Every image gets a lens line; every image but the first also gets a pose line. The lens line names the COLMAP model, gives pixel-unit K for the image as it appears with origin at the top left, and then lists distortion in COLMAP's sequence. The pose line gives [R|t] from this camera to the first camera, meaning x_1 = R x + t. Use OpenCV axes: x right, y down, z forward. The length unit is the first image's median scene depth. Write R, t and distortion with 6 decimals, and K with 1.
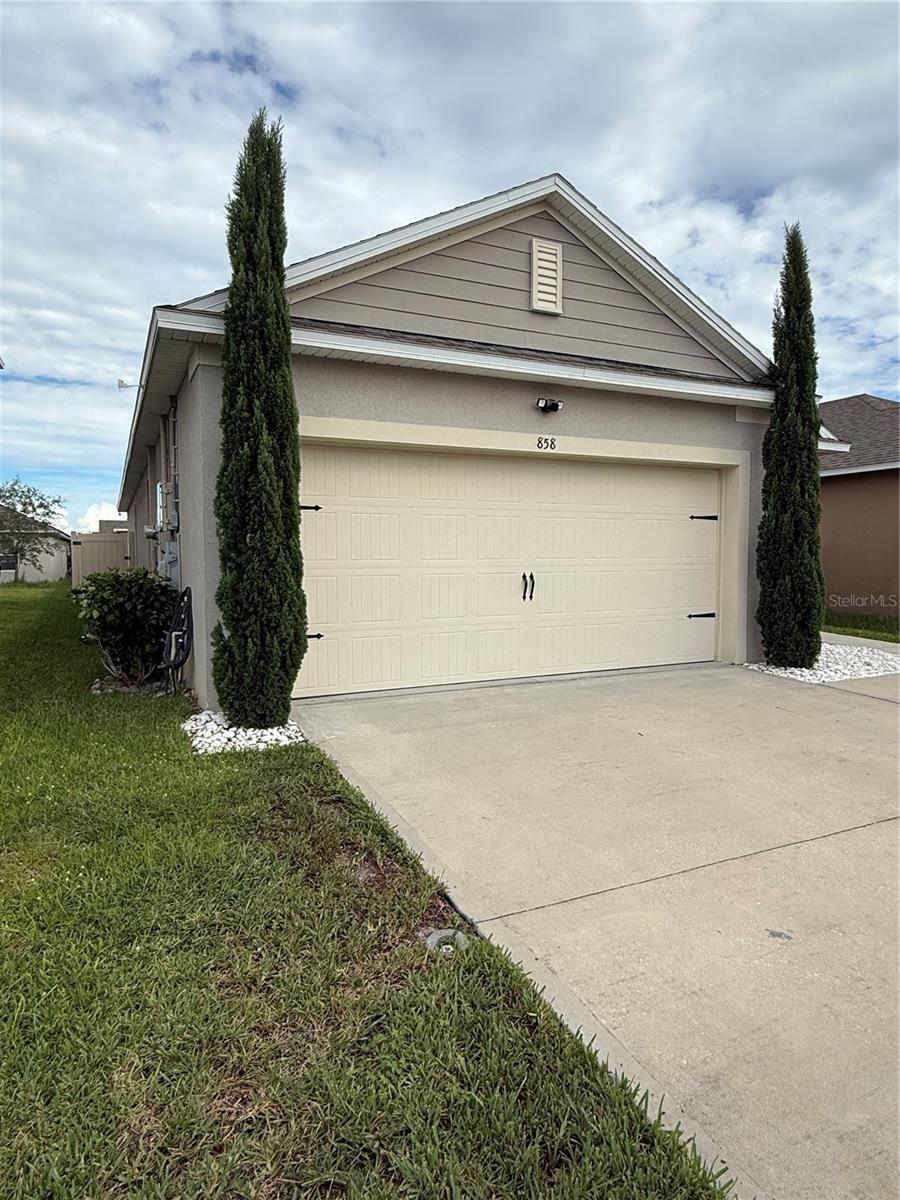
lens RADIAL K [[719.2, 0, 449.7], [0, 719.2, 604.4], [0, 0, 1]] dist [0.001581, 0.000378]
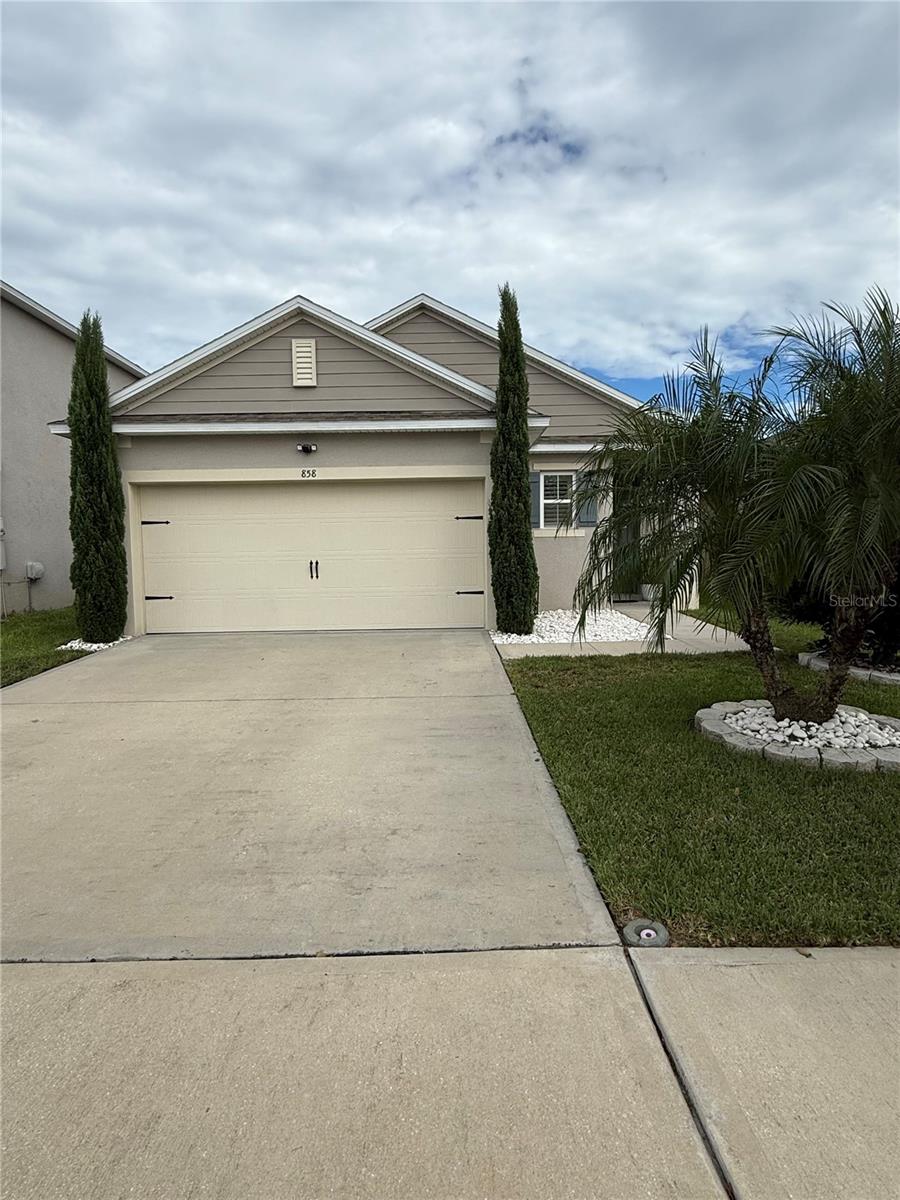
lens RADIAL K [[620.4, 0, 451.4], [0, 620.4, 595.2], [0, 0, 1]] dist [0.002032, 0.000123]
pose [[0.910314, 0.017029, -0.413569, 0.831832], [-0.013076, 0.999838, 0.012387, 0.007747], [0.413713, -0.005868, 0.910389, -0.045556]]
